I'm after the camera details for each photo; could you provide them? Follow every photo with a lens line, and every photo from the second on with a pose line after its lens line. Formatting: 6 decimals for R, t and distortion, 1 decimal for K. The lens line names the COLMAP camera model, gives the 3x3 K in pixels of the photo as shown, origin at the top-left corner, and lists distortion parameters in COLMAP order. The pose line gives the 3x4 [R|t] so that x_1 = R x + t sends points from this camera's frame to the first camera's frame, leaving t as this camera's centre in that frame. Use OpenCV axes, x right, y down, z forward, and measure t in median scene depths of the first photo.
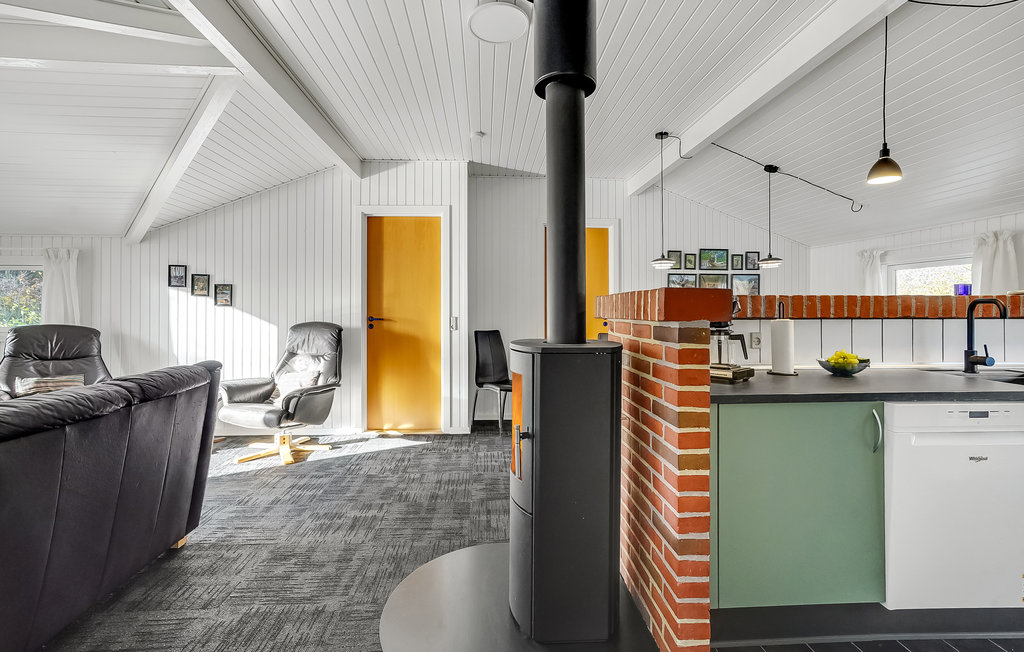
lens RADIAL K [[474.9, 0, 507.1], [0, 474.9, 302.2], [0, 0, 1]] dist [0.017814, 0.000193]
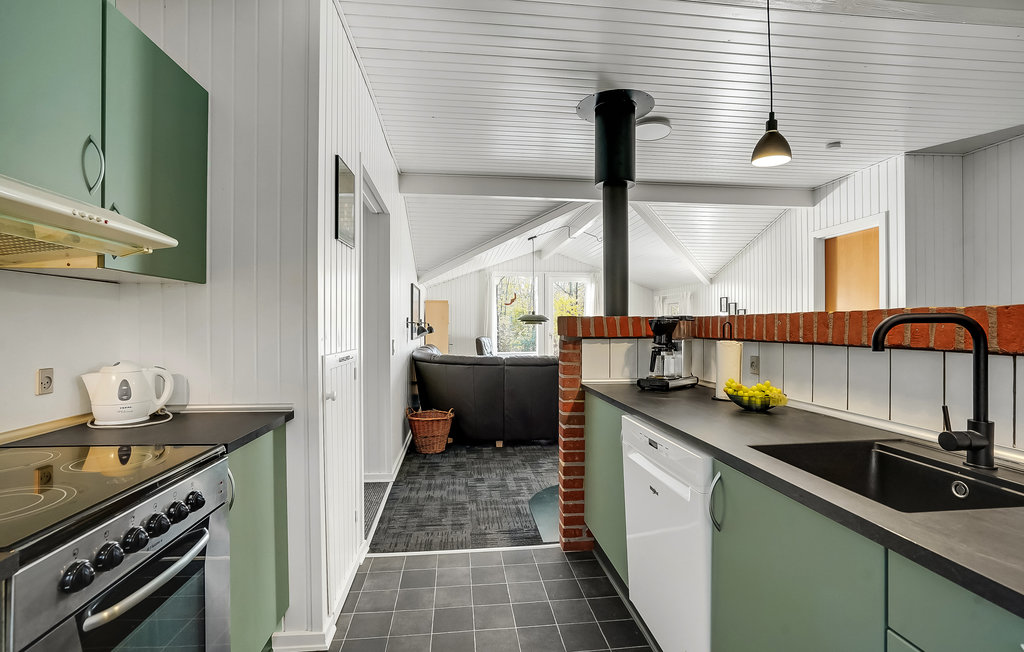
lens RADIAL K [[479.6, 0, 512.0], [0, 479.6, 326.0], [0, 0, 1]] dist [-0.032935, 0.000197]
pose [[0.066079, 0.003253, -0.997809, 0.961444], [0.006274, 0.999974, 0.003676, 0.001068], [0.997795, -0.006503, 0.066057, 0.346208]]
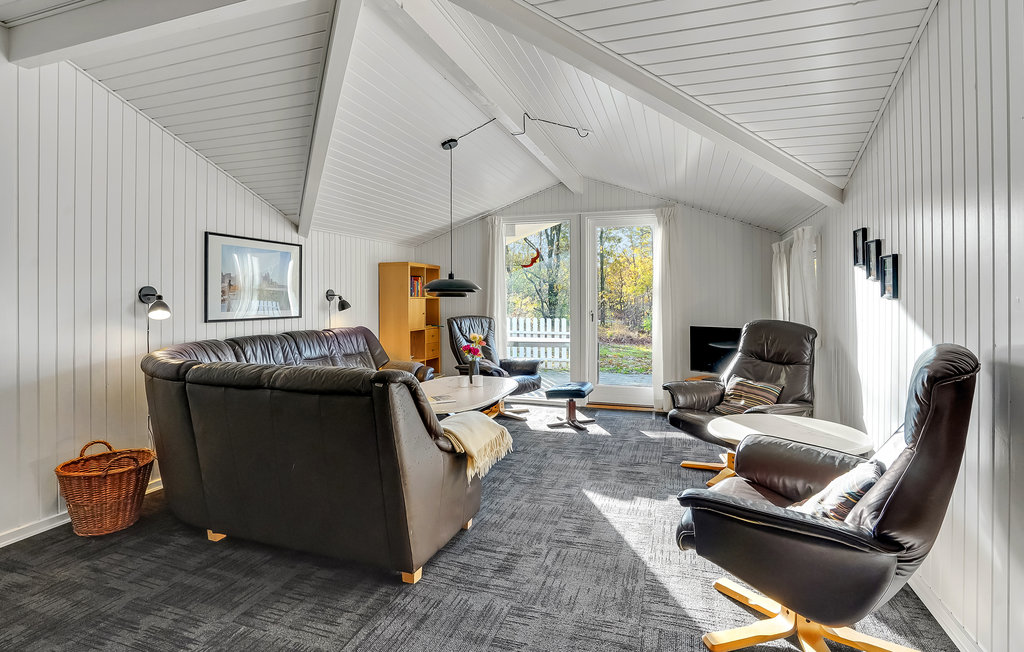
lens RADIAL K [[505.5, 0, 518.5], [0, 505.5, 301.3], [0, 0, 1]] dist [-0.065948, 0.019605]
pose [[-0.360784, 0.008261, -0.932613, 0.043649], [0.007888, 0.999952, 0.005806, 0.005966], [0.932616, -0.005261, -0.360832, 1.101943]]
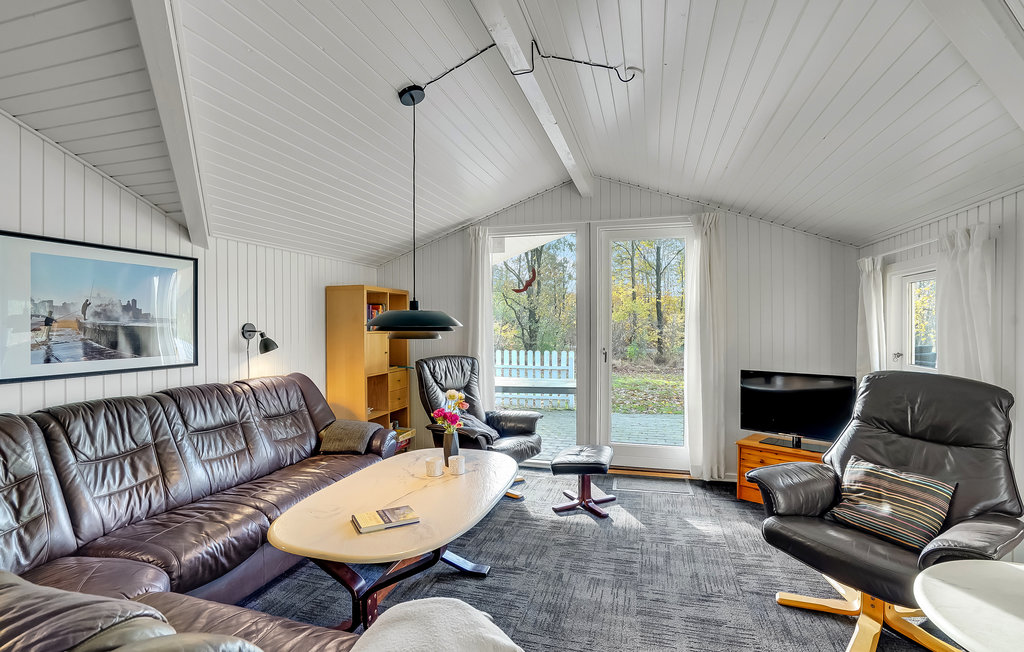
lens RADIAL K [[479.6, 0, 512.0], [0, 479.6, 326.0], [0, 0, 1]] dist [-0.032935, 0.000197]
pose [[-0.328865, 0.008242, -0.944341, -0.363589], [0.010457, 0.999932, 0.005086, -0.016983], [0.944319, -0.008202, -0.328929, 0.906081]]
